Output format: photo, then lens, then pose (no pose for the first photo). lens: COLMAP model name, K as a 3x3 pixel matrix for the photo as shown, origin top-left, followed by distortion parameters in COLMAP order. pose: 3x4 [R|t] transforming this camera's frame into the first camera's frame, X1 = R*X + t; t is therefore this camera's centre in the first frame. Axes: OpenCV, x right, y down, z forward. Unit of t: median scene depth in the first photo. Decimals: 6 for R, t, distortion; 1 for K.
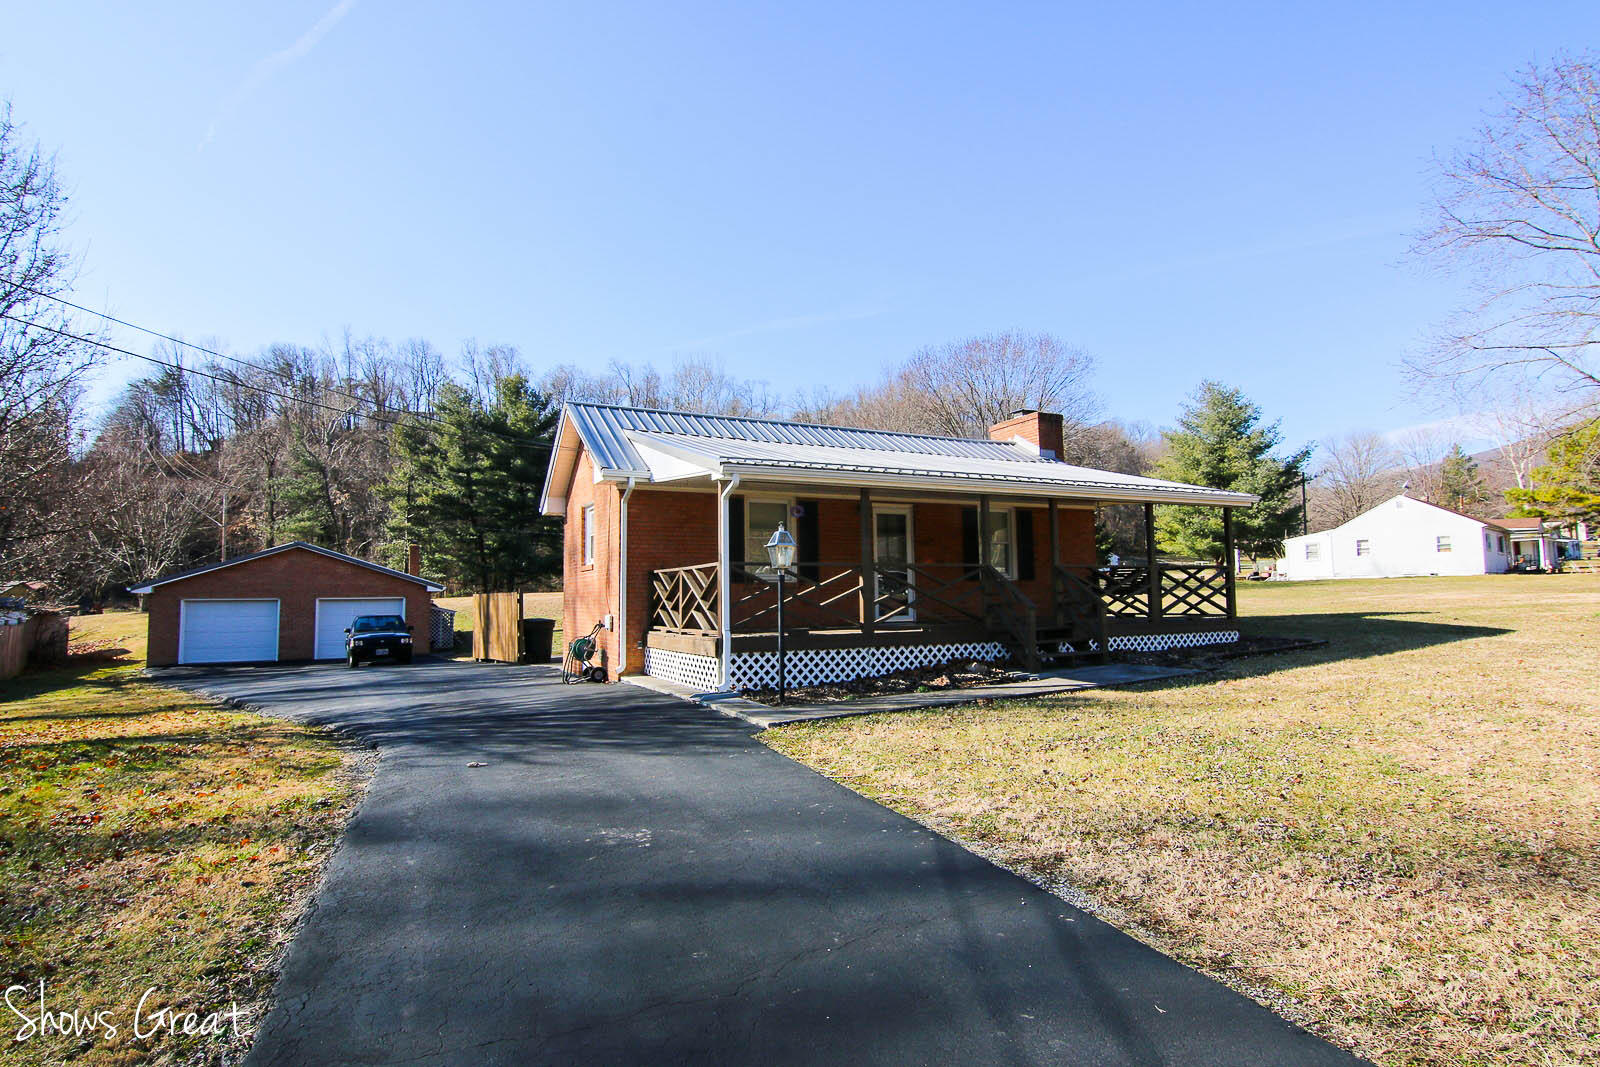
lens RADIAL K [[821.8, 0, 800.0], [0, 821.8, 533.5], [0, 0, 1]] dist [-0.003908, -0.012891]
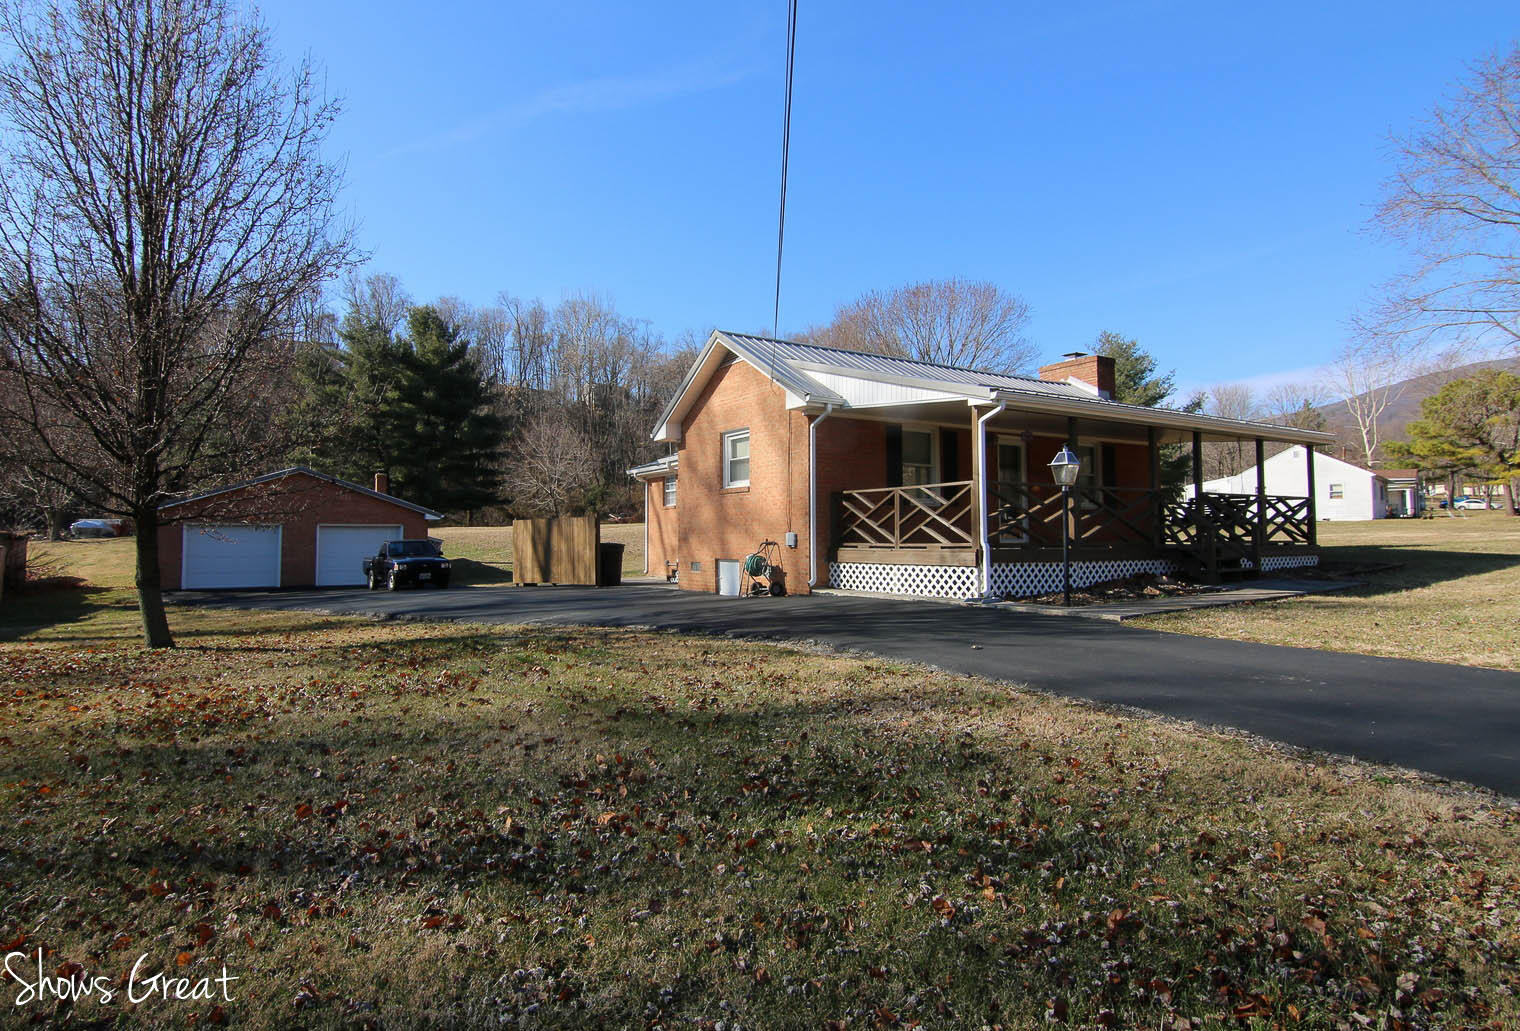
lens RADIAL K [[822.8, 0, 729.4], [0, 822.8, 496.2], [0, 0, 1]] dist [-0.015588, -0.001548]
pose [[0.996951, 0.015225, 0.076530, -0.154661], [-0.017183, 0.999540, 0.024999, 0.010104], [-0.076114, -0.026238, 0.996754, -0.022155]]
